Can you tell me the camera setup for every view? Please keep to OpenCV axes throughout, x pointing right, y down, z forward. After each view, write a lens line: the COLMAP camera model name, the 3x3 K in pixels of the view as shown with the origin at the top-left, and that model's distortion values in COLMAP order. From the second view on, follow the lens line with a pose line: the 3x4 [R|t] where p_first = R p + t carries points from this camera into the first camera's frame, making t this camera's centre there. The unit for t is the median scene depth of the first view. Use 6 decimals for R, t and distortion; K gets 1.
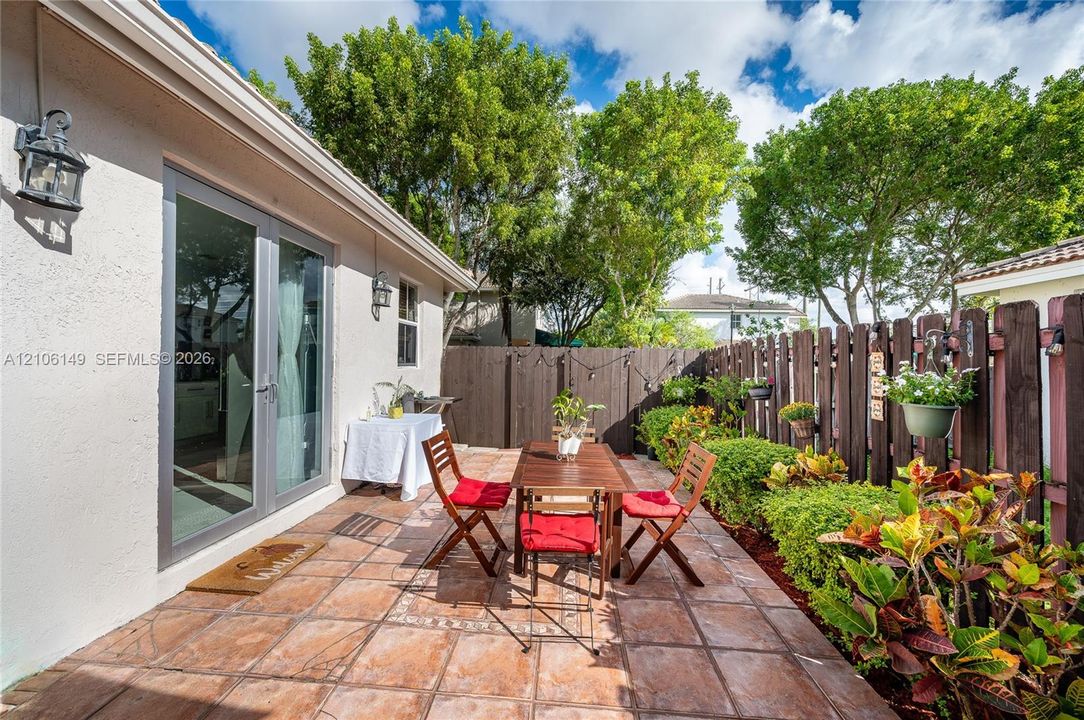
lens RADIAL K [[427.5, 0, 541.8], [0, 427.5, 363.0], [0, 0, 1]] dist [-0.000320, 0.000226]
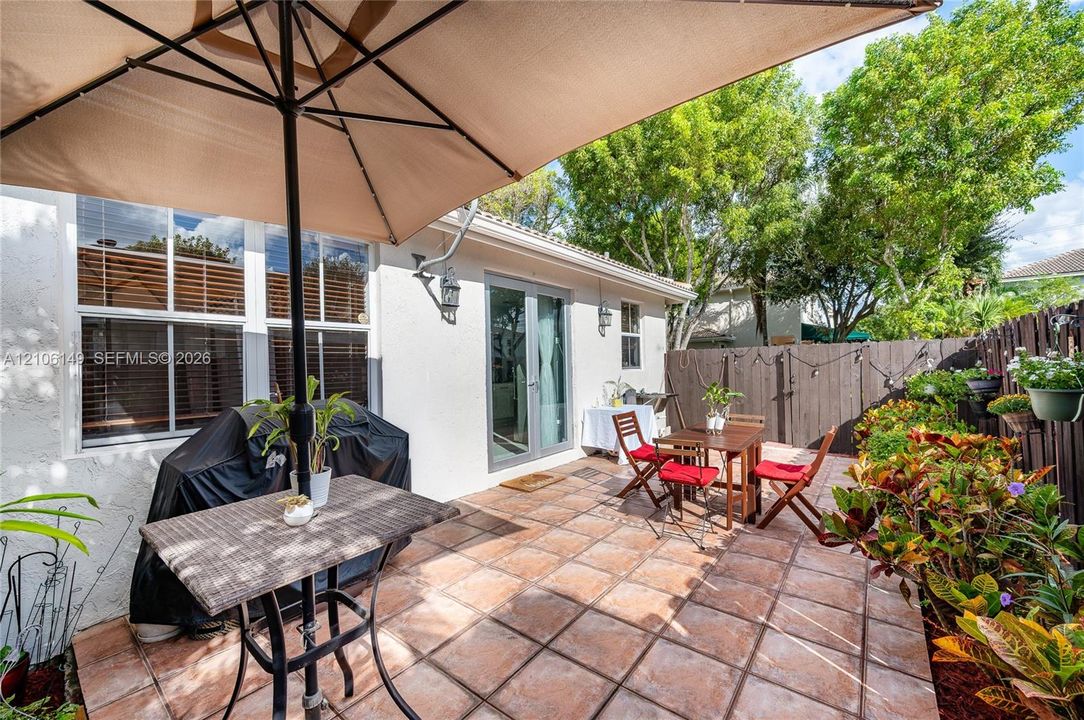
lens RADIAL K [[427.5, 0, 540.1], [0, 427.5, 360.7], [0, 0, 1]] dist [-0.000320, 0.000226]
pose [[0.821954, -0.042518, -0.567964, 0.329403], [0.034356, 0.999095, -0.025072, 0.009571], [0.568516, 0.001095, 0.822671, -0.364700]]
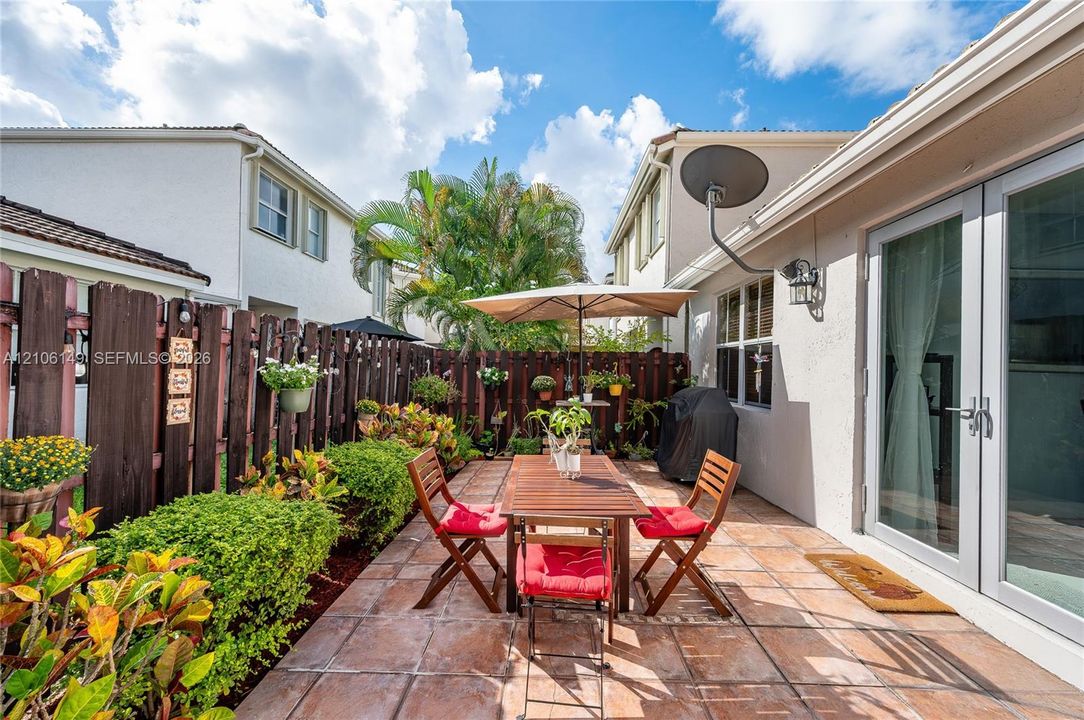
lens RADIAL K [[427.5, 0, 544.1], [0, 427.5, 363.8], [0, 0, 1]] dist [-0.000320, 0.000226]
pose [[-0.998770, -0.038699, -0.030995, 0.125442], [-0.038460, 0.999226, -0.008277, 0.003281], [0.031292, -0.007075, -0.999485, 1.603002]]
